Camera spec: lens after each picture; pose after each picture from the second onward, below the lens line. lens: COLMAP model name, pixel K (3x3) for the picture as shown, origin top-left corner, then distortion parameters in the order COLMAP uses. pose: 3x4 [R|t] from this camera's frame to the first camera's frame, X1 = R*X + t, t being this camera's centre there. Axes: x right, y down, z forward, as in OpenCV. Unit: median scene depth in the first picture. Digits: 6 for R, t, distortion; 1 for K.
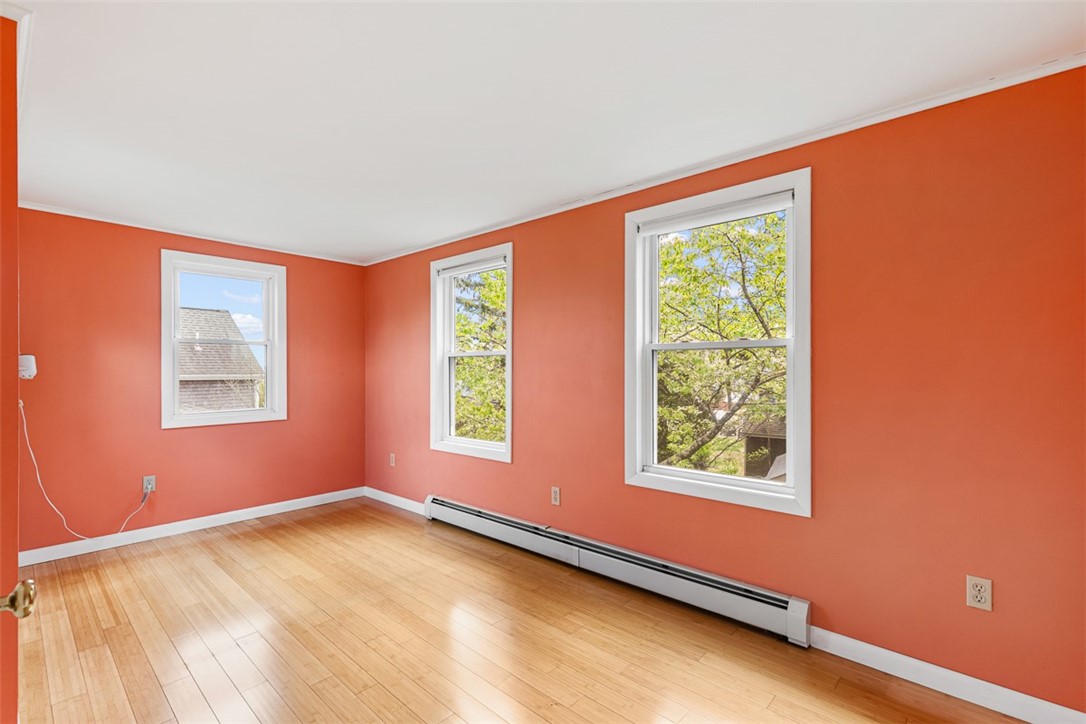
lens RADIAL K [[492.4, 0, 539.4], [0, 492.4, 366.7], [0, 0, 1]] dist [0.005542, -0.001106]
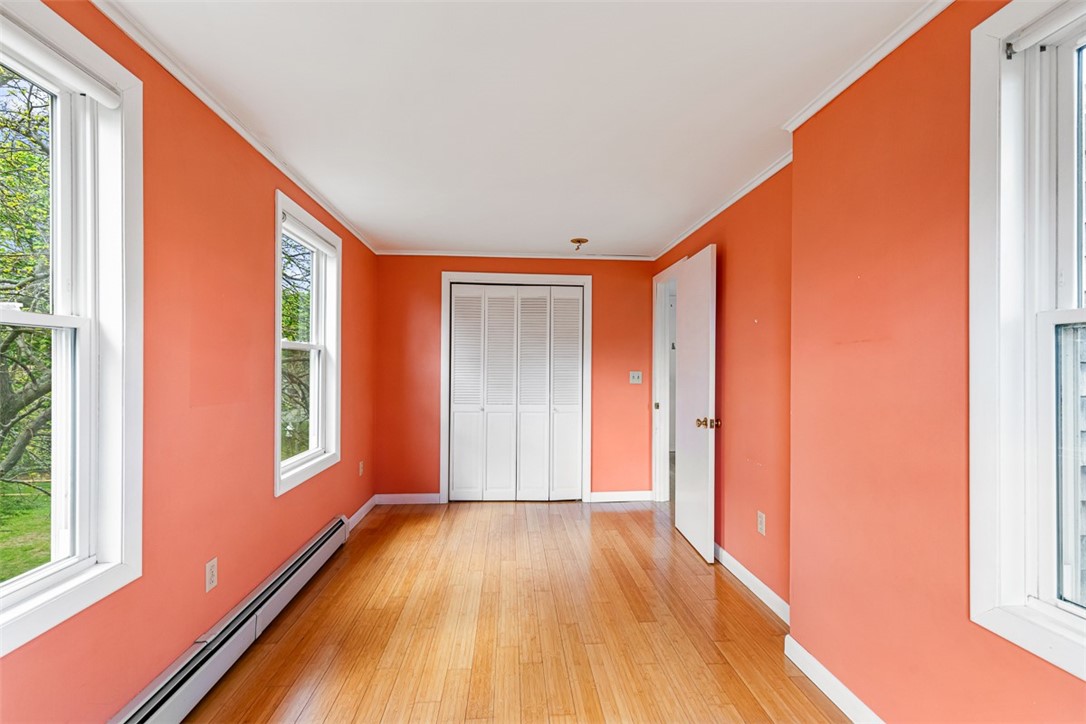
lens RADIAL K [[492.4, 0, 541.6], [0, 492.4, 365.8], [0, 0, 1]] dist [0.005542, -0.001106]
pose [[-0.729754, 0.000320, 0.683710, -1.027268], [-0.006512, 0.999951, -0.007418, 0.006287], [-0.683679, -0.009866, -0.729716, 1.749899]]
